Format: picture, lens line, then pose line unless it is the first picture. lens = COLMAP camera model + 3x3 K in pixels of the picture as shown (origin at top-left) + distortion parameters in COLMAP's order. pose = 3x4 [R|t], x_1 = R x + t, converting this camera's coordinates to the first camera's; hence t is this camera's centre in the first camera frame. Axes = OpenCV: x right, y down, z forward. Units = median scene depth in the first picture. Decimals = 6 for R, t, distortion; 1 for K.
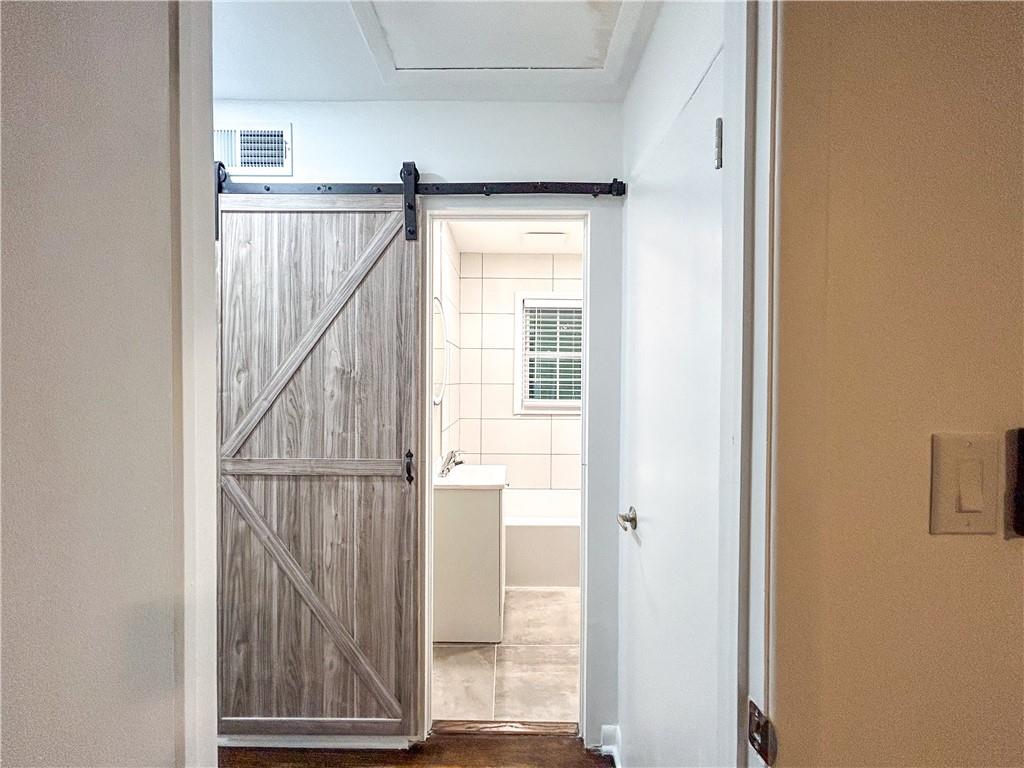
lens RADIAL K [[417.0, 0, 519.7], [0, 417.0, 386.6], [0, 0, 1]] dist [-0.000864, 0.000164]
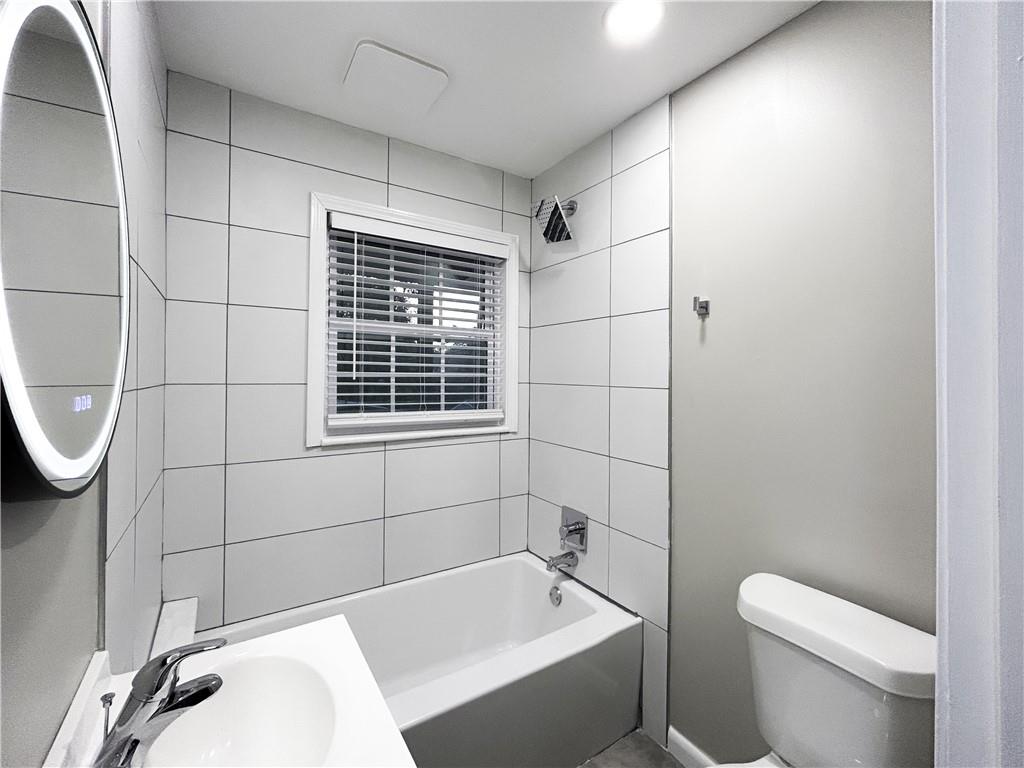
lens RADIAL K [[458.7, 0, 521.1], [0, 458.7, 371.8], [0, 0, 1]] dist [-0.002563, -0.000169]
pose [[0.849680, 0.001999, 0.527295, -0.190461], [0.008610, 0.999807, -0.017665, -0.019585], [-0.527229, 0.019549, 0.849498, 0.988315]]
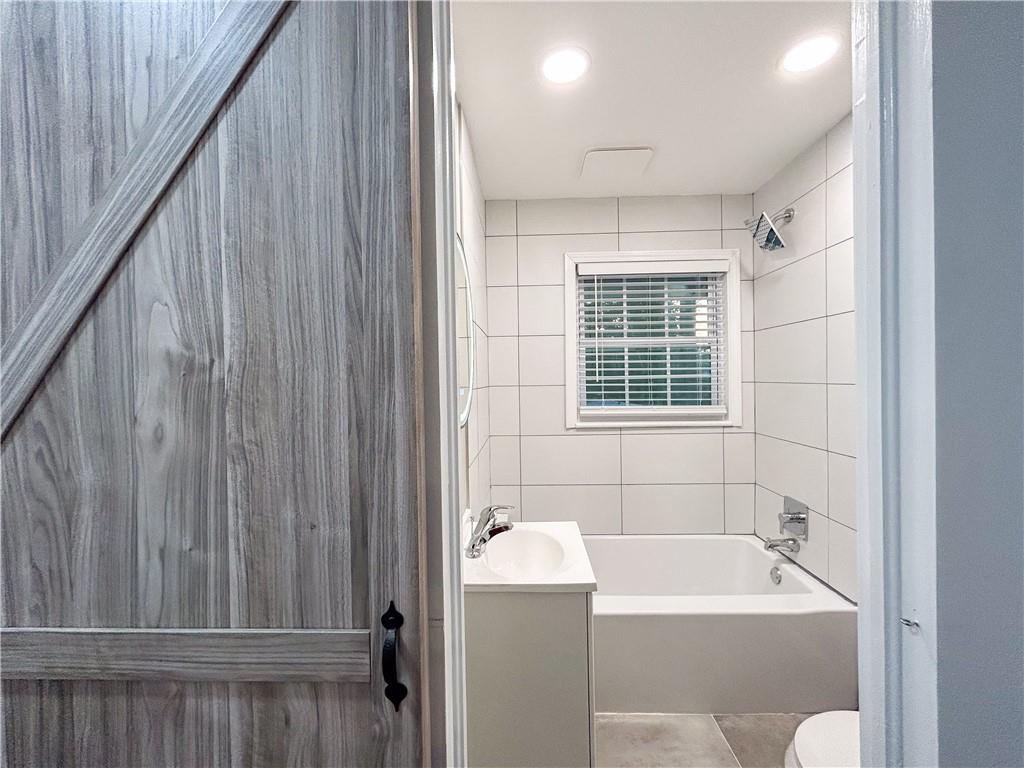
lens RADIAL K [[417.0, 0, 508.5], [0, 417.0, 386.6], [0, 0, 1]] dist [-0.000864, 0.000164]
pose [[0.997612, -0.024529, -0.064562, -0.150156], [0.024492, 0.999699, -0.001356, -0.011976], [0.064576, -0.000229, 0.997913, 0.684277]]
